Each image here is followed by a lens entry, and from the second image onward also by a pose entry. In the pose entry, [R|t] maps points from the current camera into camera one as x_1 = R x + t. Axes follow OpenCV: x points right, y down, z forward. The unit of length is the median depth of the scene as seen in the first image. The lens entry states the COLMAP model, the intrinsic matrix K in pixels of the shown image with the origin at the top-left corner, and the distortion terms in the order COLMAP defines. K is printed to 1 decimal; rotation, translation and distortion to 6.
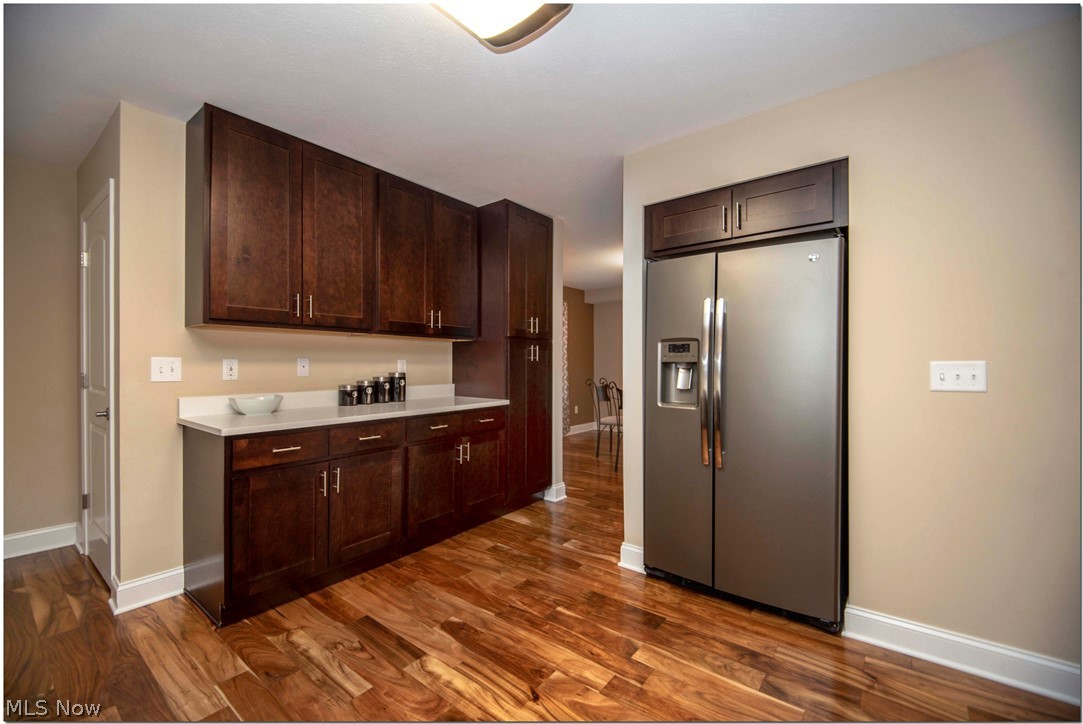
lens RADIAL K [[460.9, 0, 534.0], [0, 460.9, 355.6], [0, 0, 1]] dist [0.015220, -0.008148]
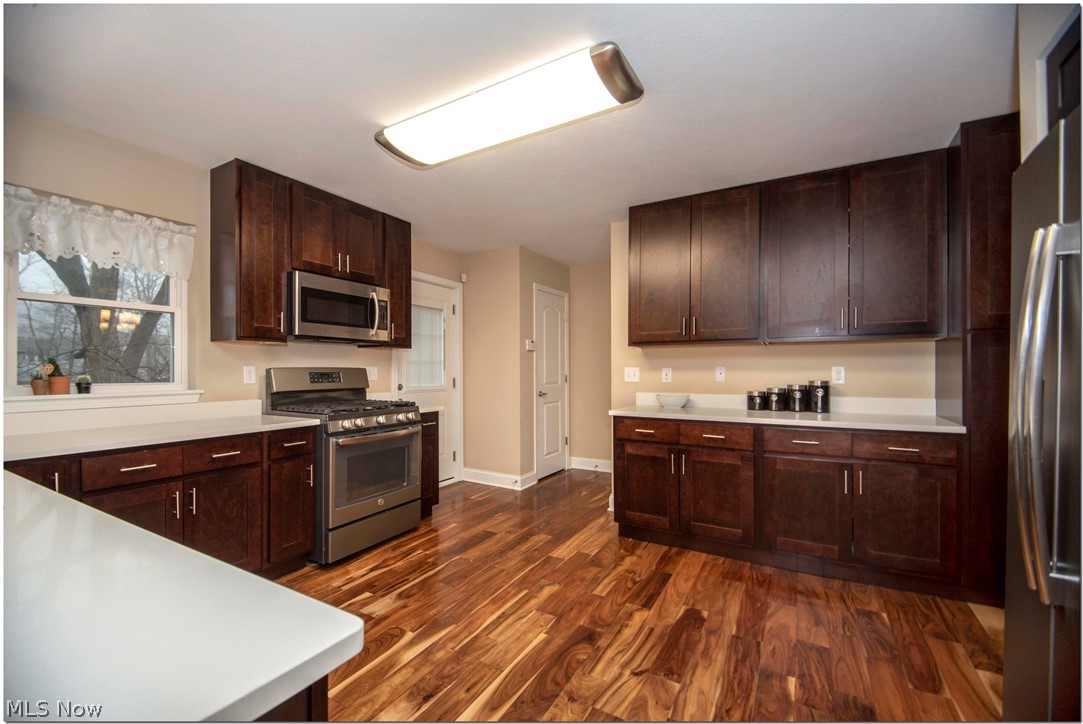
lens RADIAL K [[460.9, 0, 533.8], [0, 460.9, 358.0], [0, 0, 1]] dist [0.015220, -0.008148]
pose [[0.121270, -0.029477, -0.992182, 0.783131], [0.014799, 0.999502, -0.027886, 0.011153], [0.992509, -0.011301, 0.121646, 0.455892]]
